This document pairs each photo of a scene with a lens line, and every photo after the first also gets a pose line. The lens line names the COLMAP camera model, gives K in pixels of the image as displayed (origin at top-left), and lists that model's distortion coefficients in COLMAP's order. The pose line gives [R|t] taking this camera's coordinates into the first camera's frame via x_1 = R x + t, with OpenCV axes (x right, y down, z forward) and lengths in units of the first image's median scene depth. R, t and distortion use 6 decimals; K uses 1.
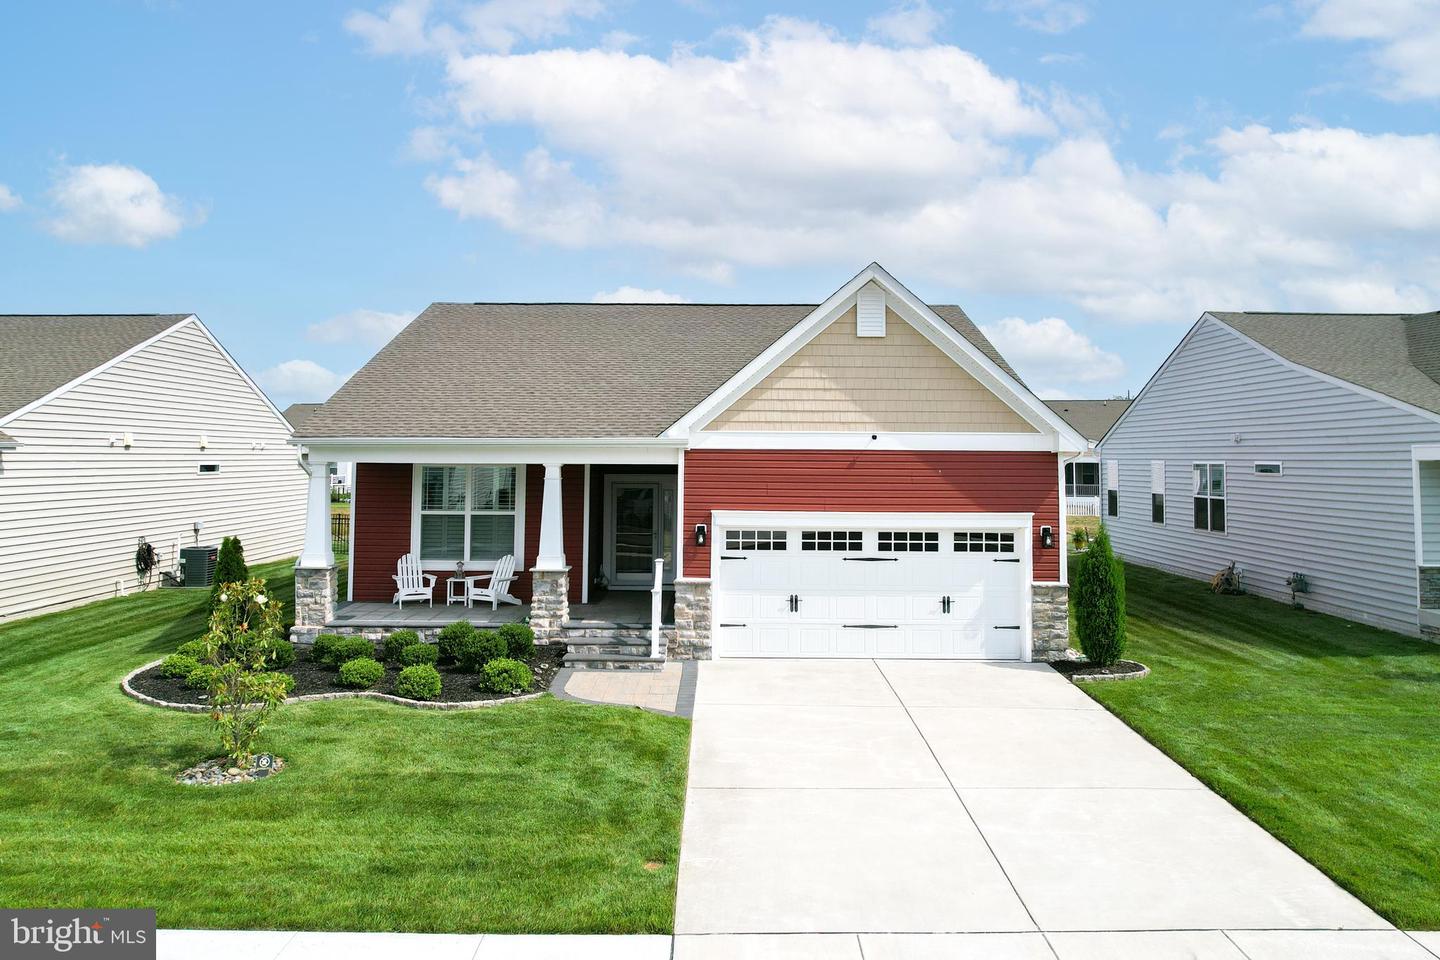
lens RADIAL K [[952.3, 0, 720.0], [0, 952.3, 480.0], [0, 0, 1]] dist [-0.031077, 0.000408]
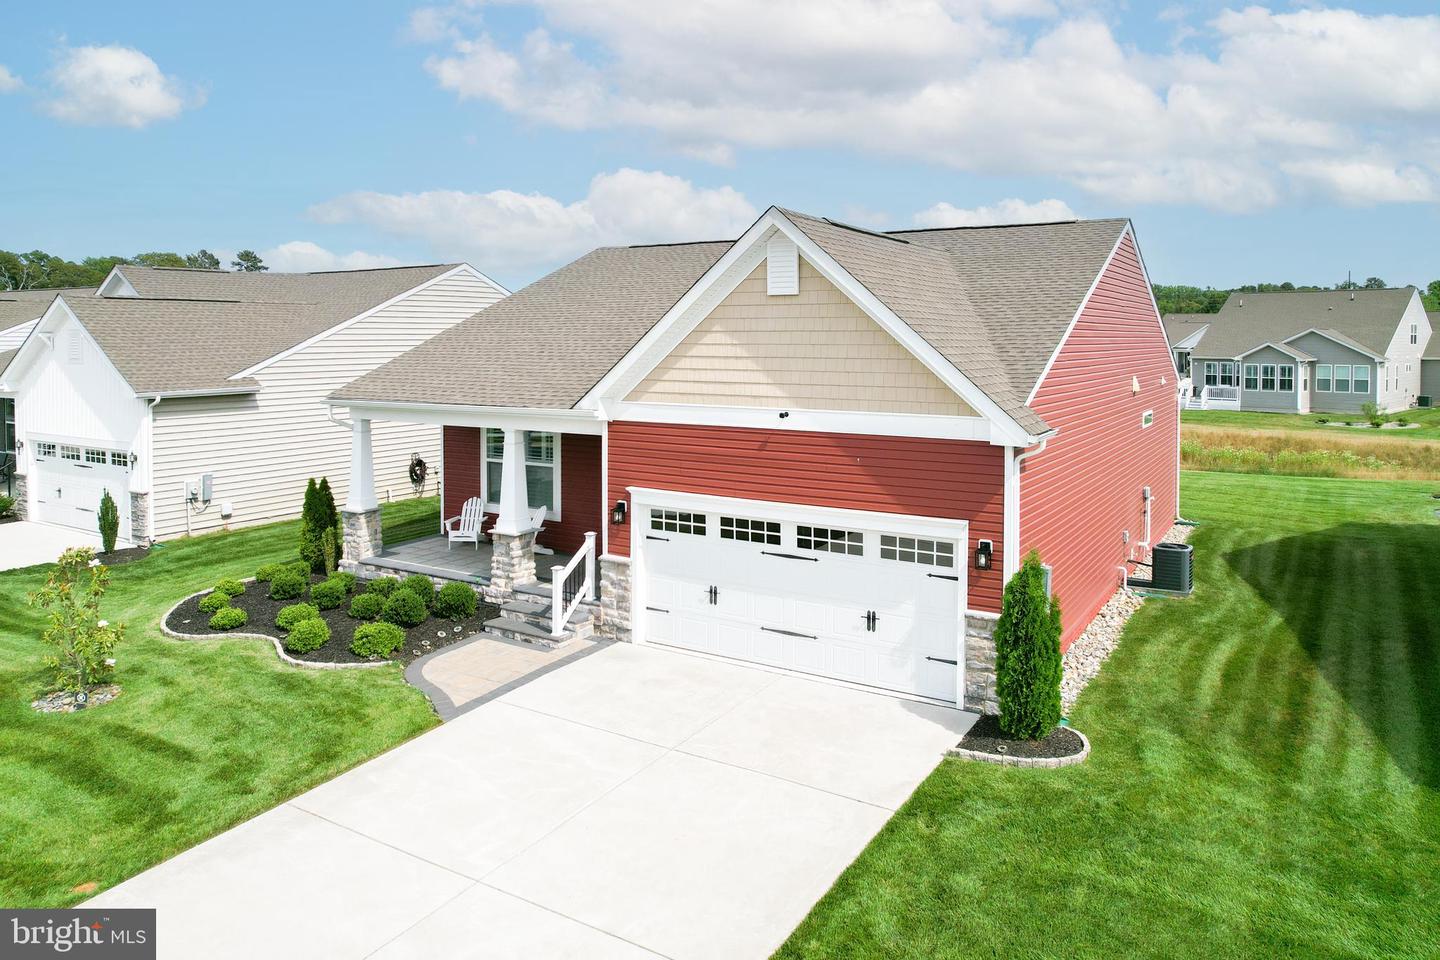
lens RADIAL K [[927.8, 0, 721.3], [0, 927.8, 441.6], [0, 0, 1]] dist [-0.027128, -0.000294]
pose [[0.870966, 0.046981, -0.489092, 0.510342], [-0.010012, 0.996909, 0.077930, -0.083991], [0.491242, -0.062978, 0.868744, 0.254649]]
